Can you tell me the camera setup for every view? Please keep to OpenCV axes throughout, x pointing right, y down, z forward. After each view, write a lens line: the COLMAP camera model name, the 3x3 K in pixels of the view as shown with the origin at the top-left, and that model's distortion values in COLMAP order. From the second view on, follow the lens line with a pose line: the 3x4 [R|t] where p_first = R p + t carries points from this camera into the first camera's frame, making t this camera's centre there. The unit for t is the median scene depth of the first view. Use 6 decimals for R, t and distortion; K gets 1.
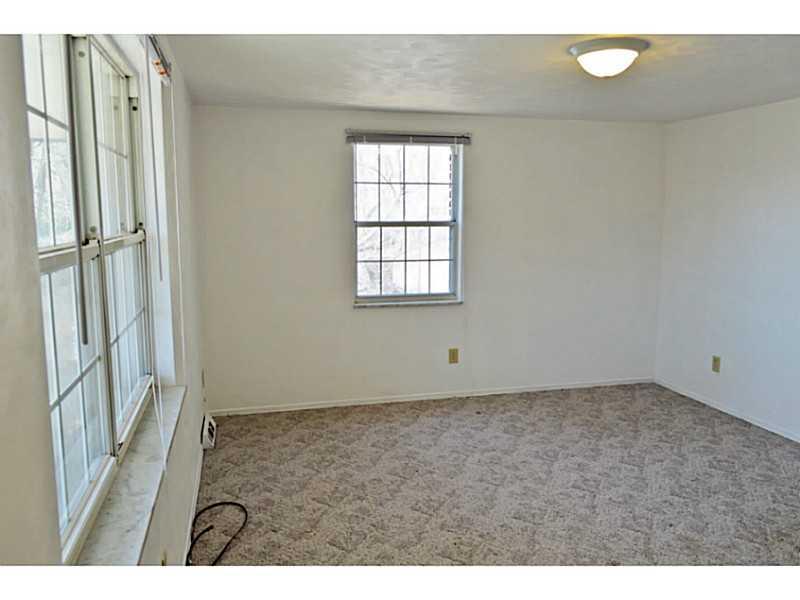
lens RADIAL K [[631.5, 0, 400.0], [0, 631.5, 300.0], [0, 0, 1]] dist [-0.013759, 0.003515]
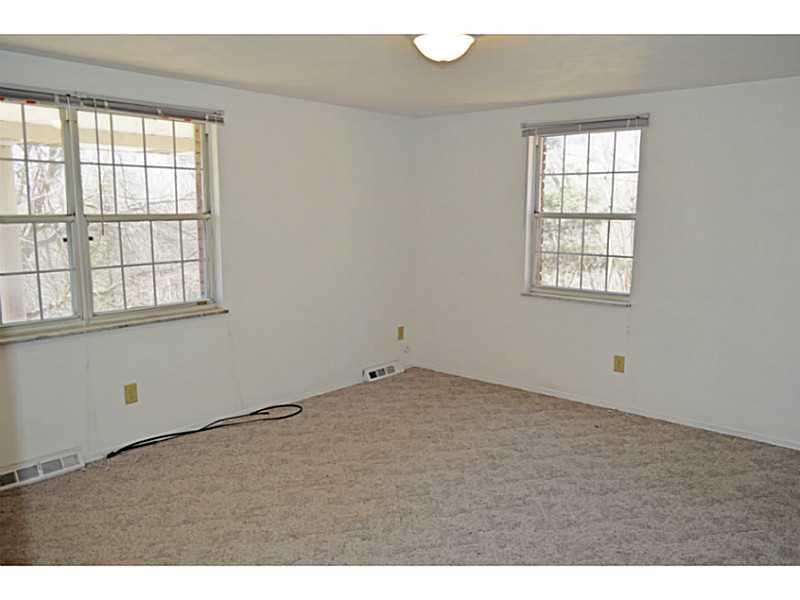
lens RADIAL K [[631.5, 0, 400.0], [0, 631.5, 300.0], [0, 0, 1]] dist [-0.013759, 0.003515]
pose [[0.564501, 0.125934, -0.815769, 0.682739], [-0.117724, 0.990473, 0.071441, -0.031604], [0.816994, 0.055707, 0.573948, 0.244337]]
